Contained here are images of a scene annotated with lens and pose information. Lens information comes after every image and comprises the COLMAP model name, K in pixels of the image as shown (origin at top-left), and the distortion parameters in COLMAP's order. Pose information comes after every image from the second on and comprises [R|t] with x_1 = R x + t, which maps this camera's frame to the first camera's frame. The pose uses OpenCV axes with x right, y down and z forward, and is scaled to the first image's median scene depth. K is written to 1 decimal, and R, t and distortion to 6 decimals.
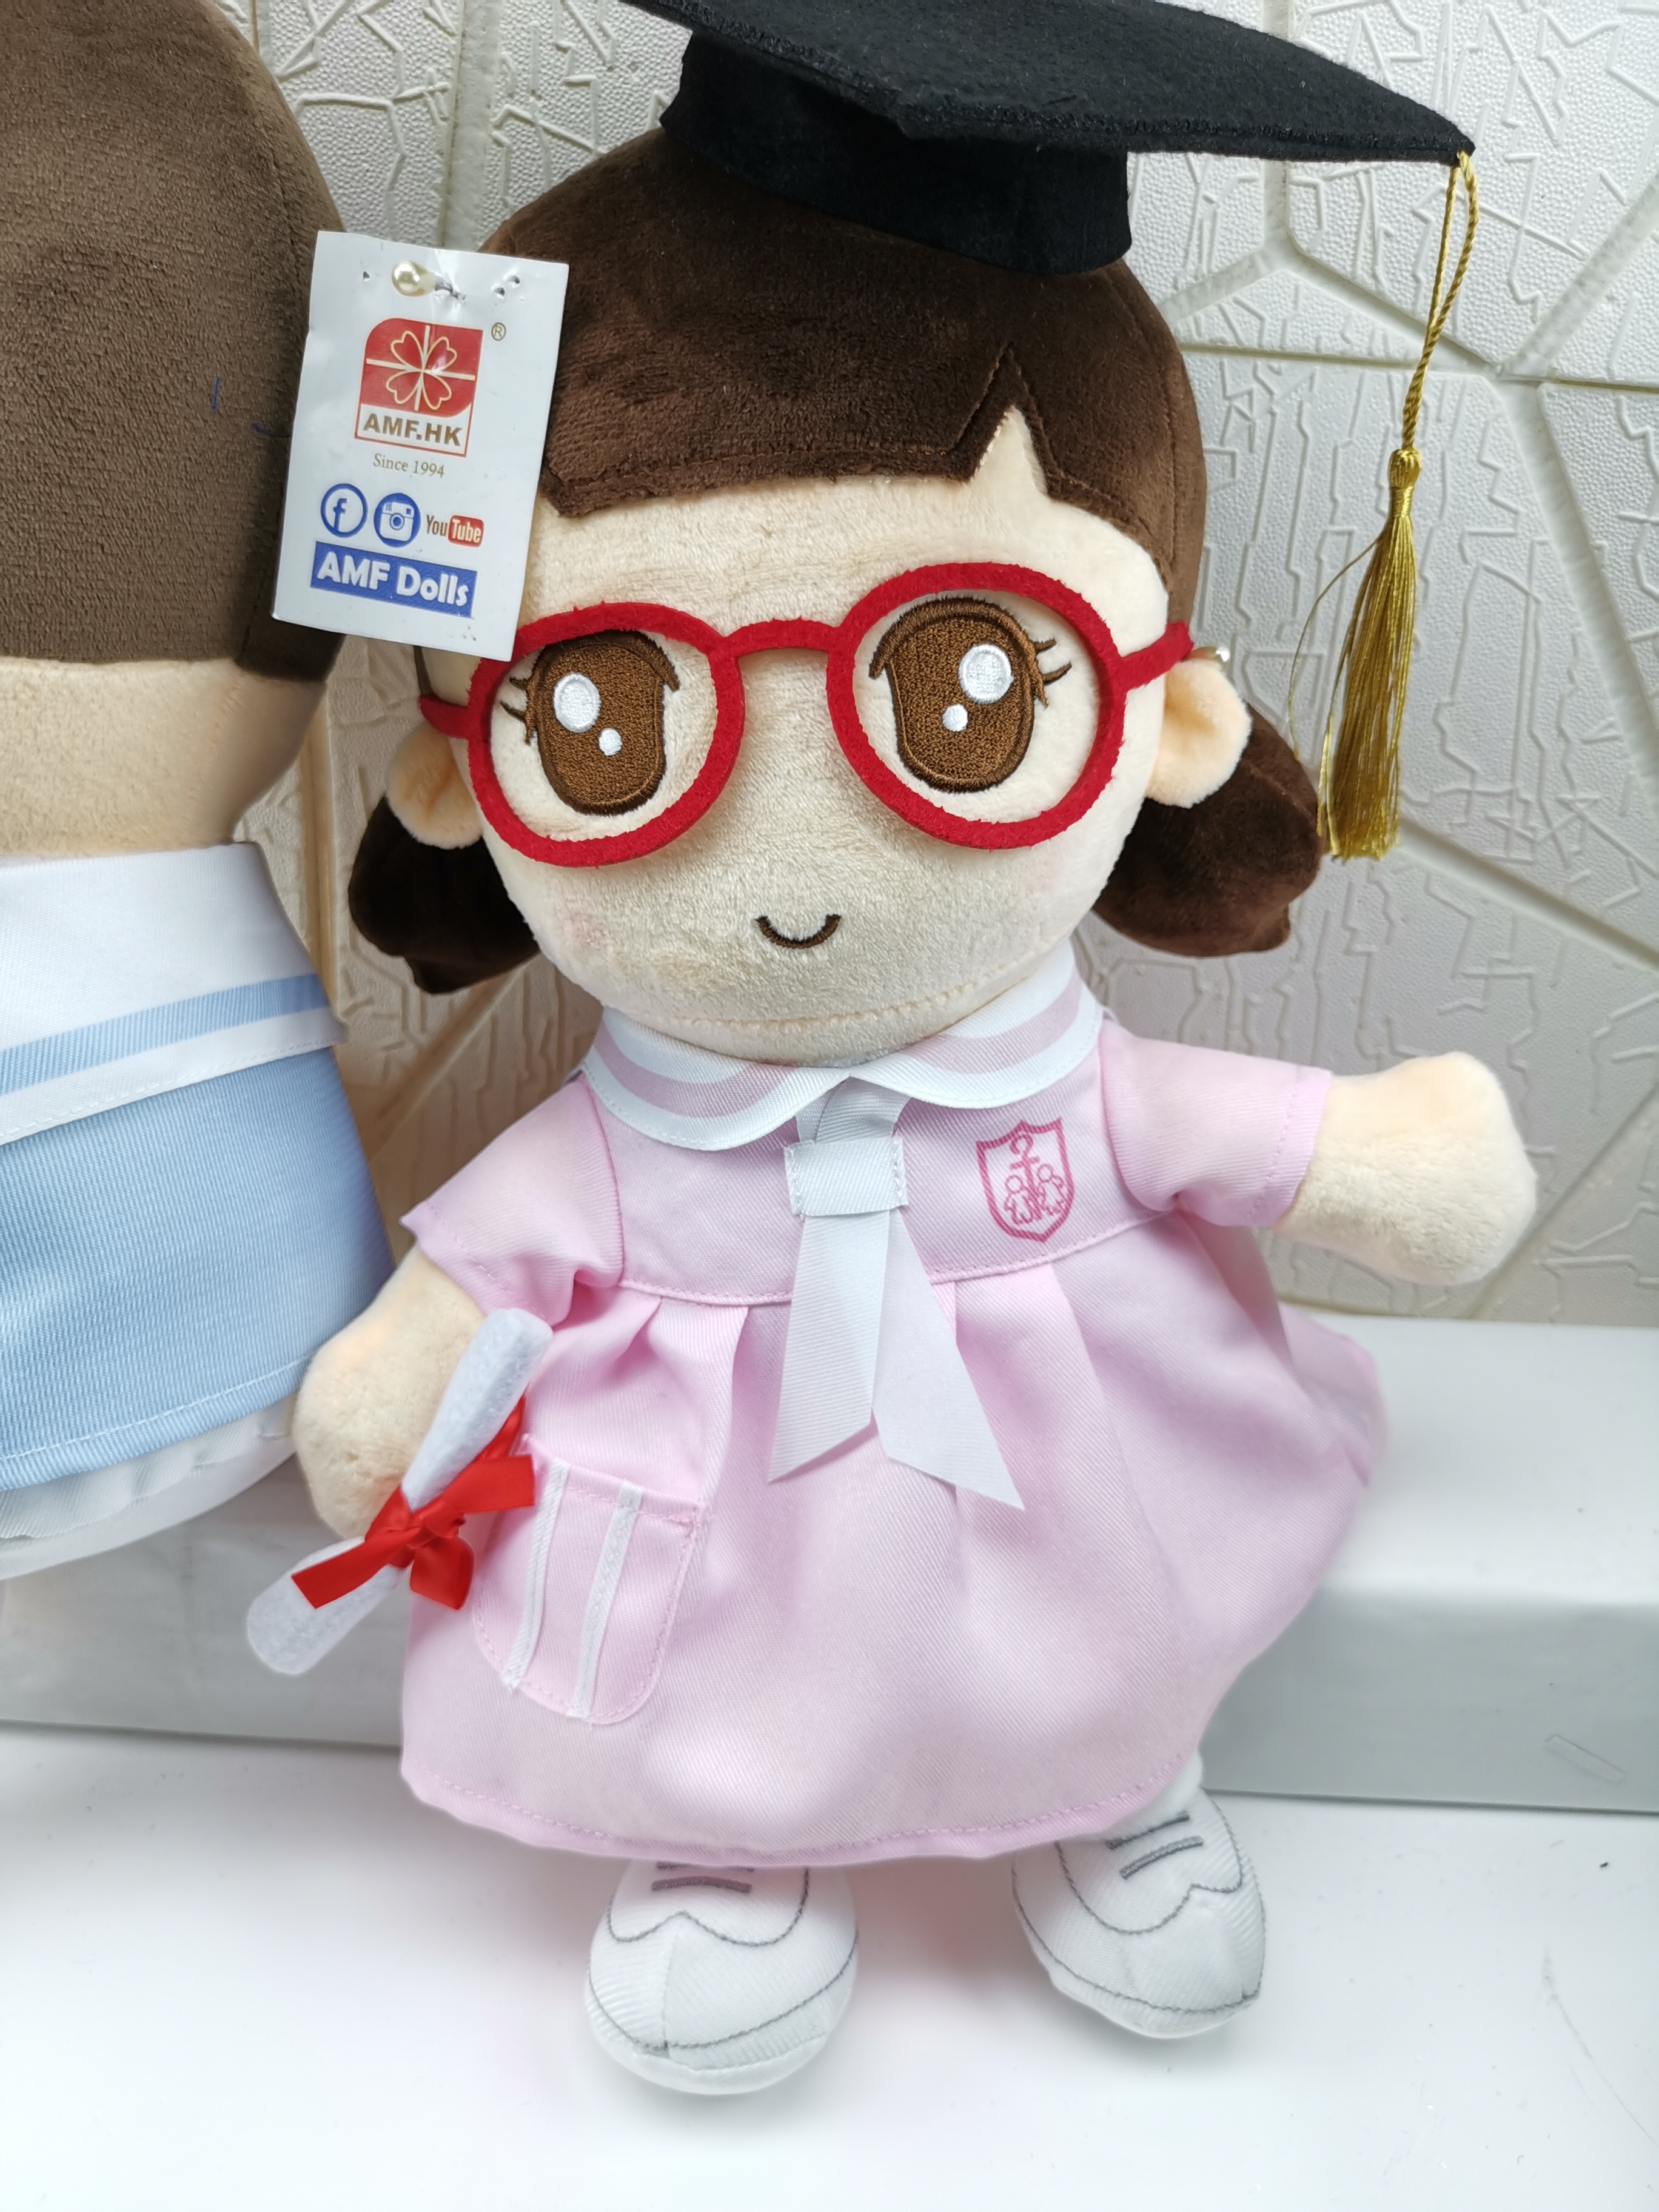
lens RADIAL K [[1735.9, 0, 875.0], [0, 1735.9, 1100.7], [0, 0, 1]] dist [-0.015740, -0.015855]
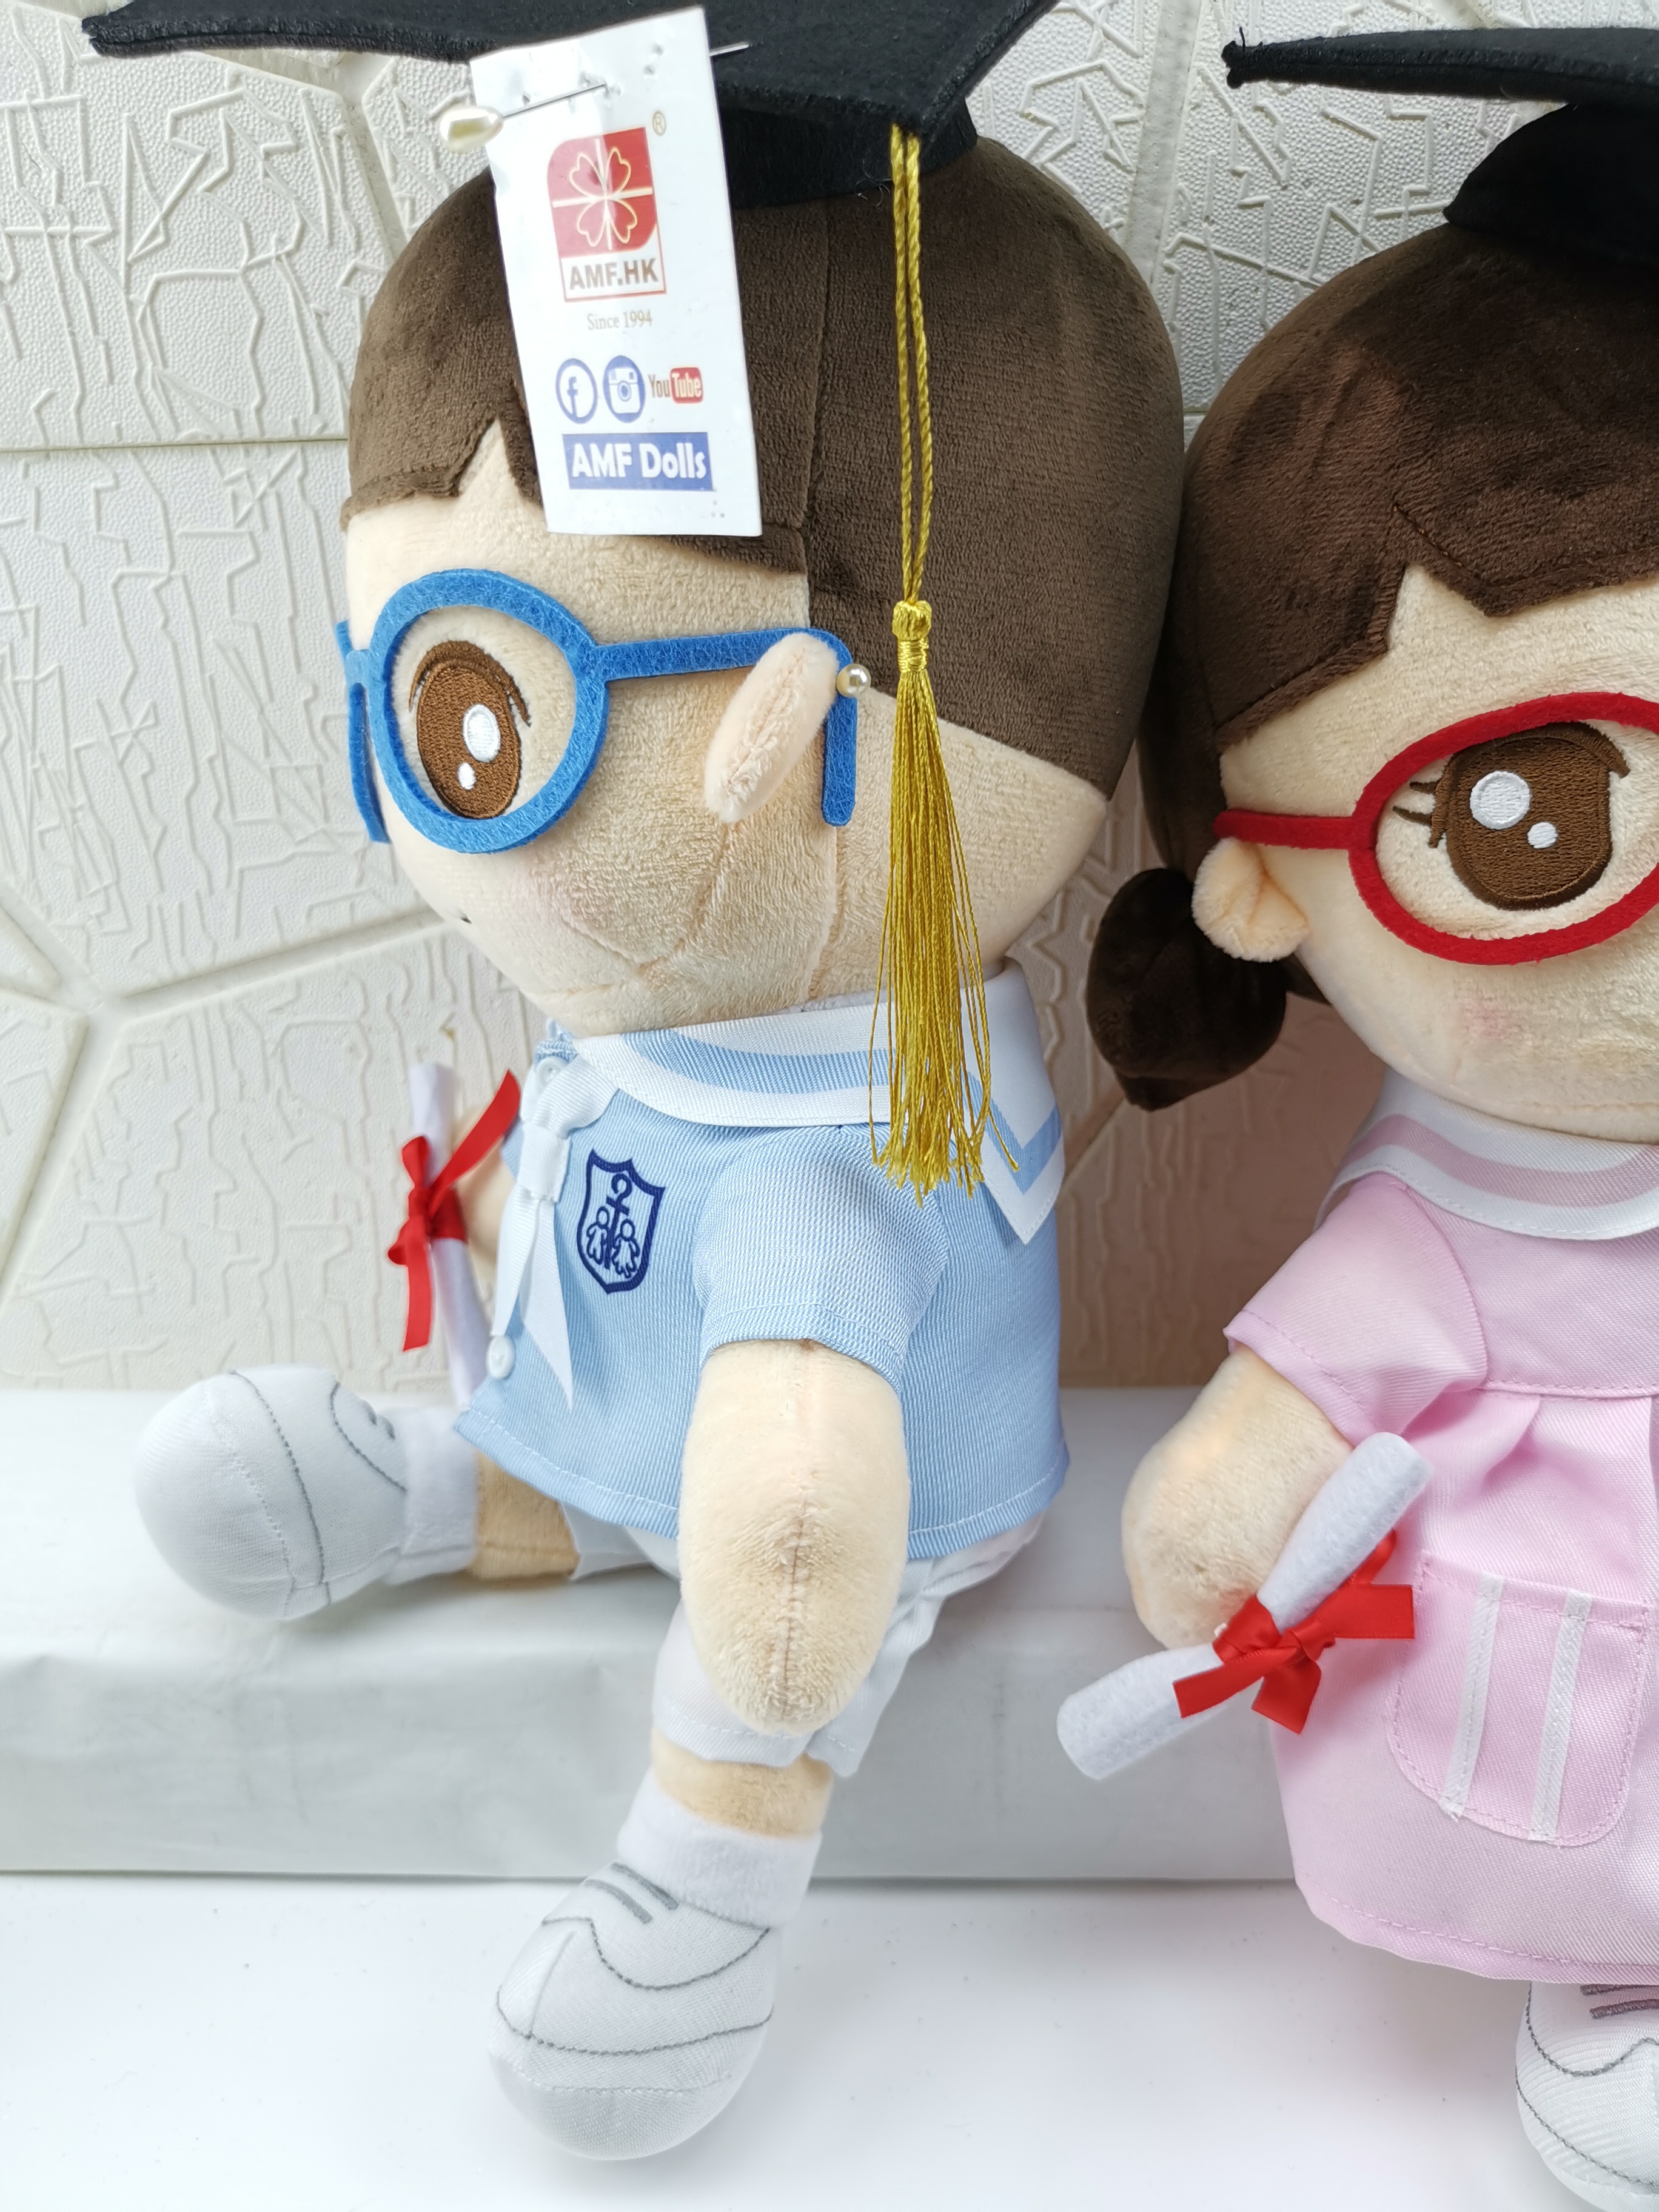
lens RADIAL K [[1756.0, 0, 829.5], [0, 1756.0, 1106.0], [0, 0, 1]] dist [0.007675, -0.072362]
pose [[0.992467, -0.085121, -0.088111, -0.441145], [0.080029, 0.994997, -0.059800, -0.023014], [0.092760, 0.052298, 0.994314, -0.025065]]
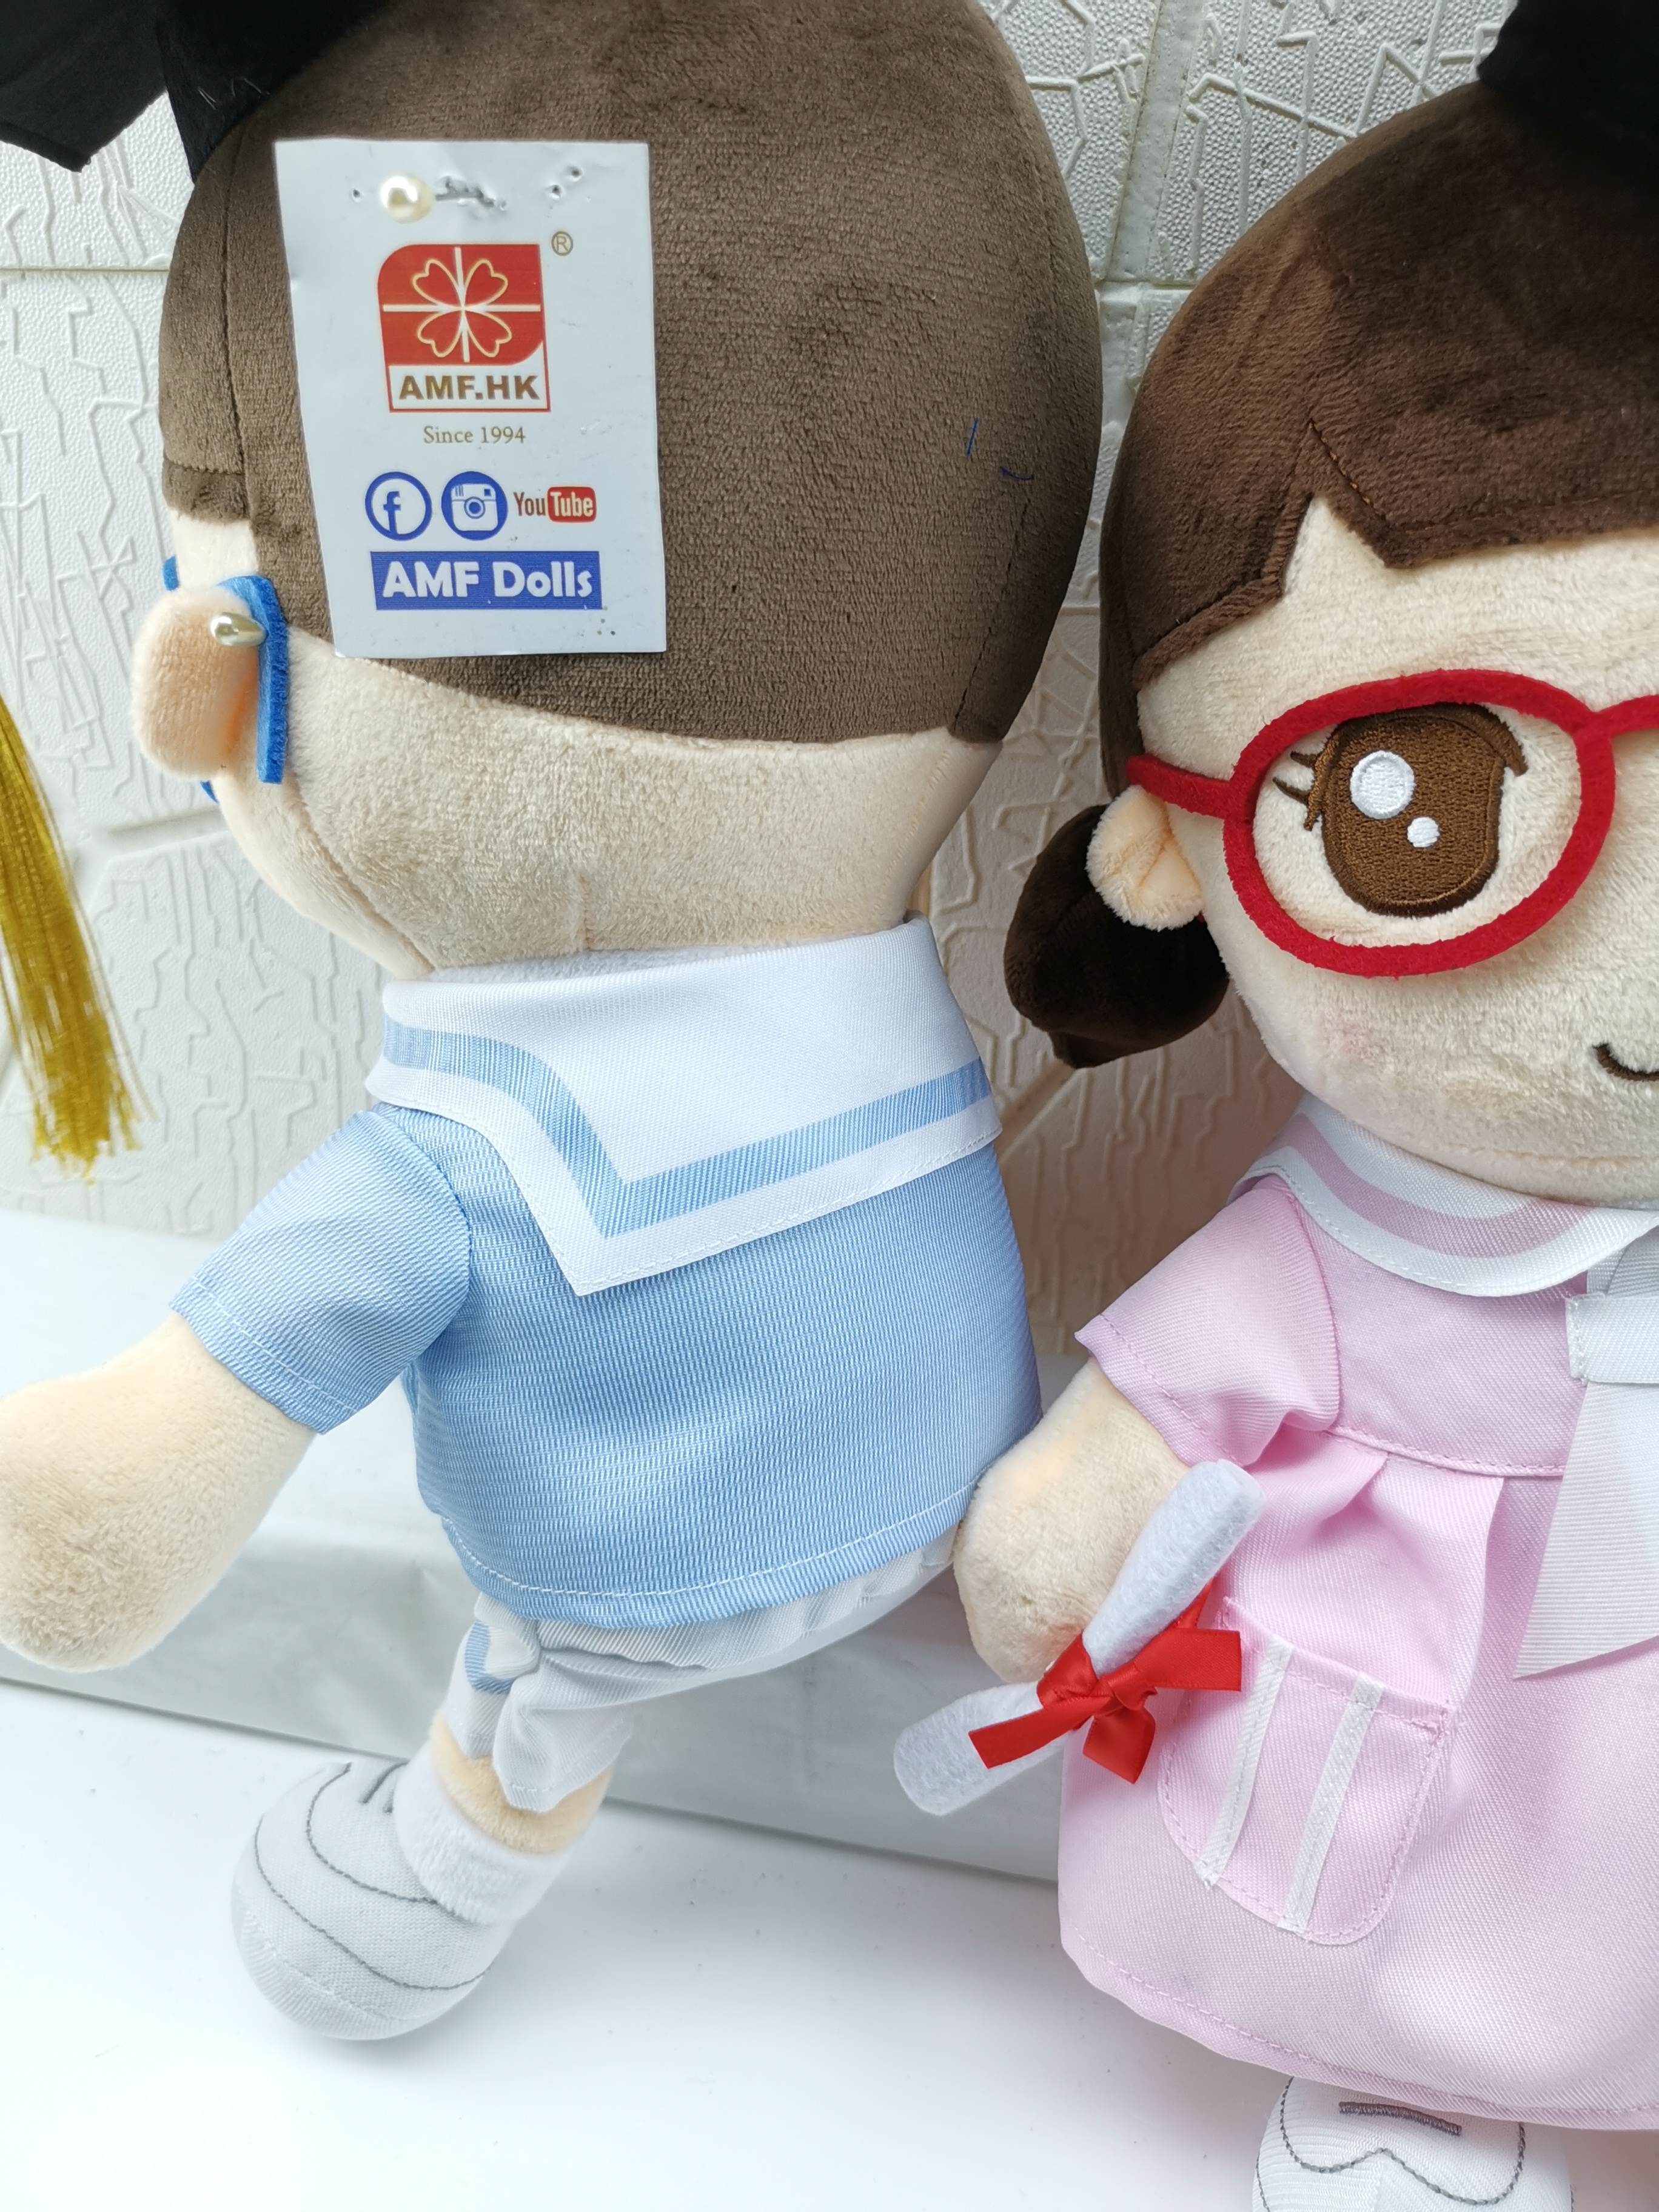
lens RADIAL K [[1741.9, 0, 829.5], [0, 1741.9, 1106.0], [0, 0, 1]] dist [-0.034529, 0.003840]
pose [[0.972305, 0.035942, -0.230936, -0.212927], [-0.029872, 0.999111, 0.029732, -0.082171], [0.231799, -0.022011, 0.972515, 0.100785]]
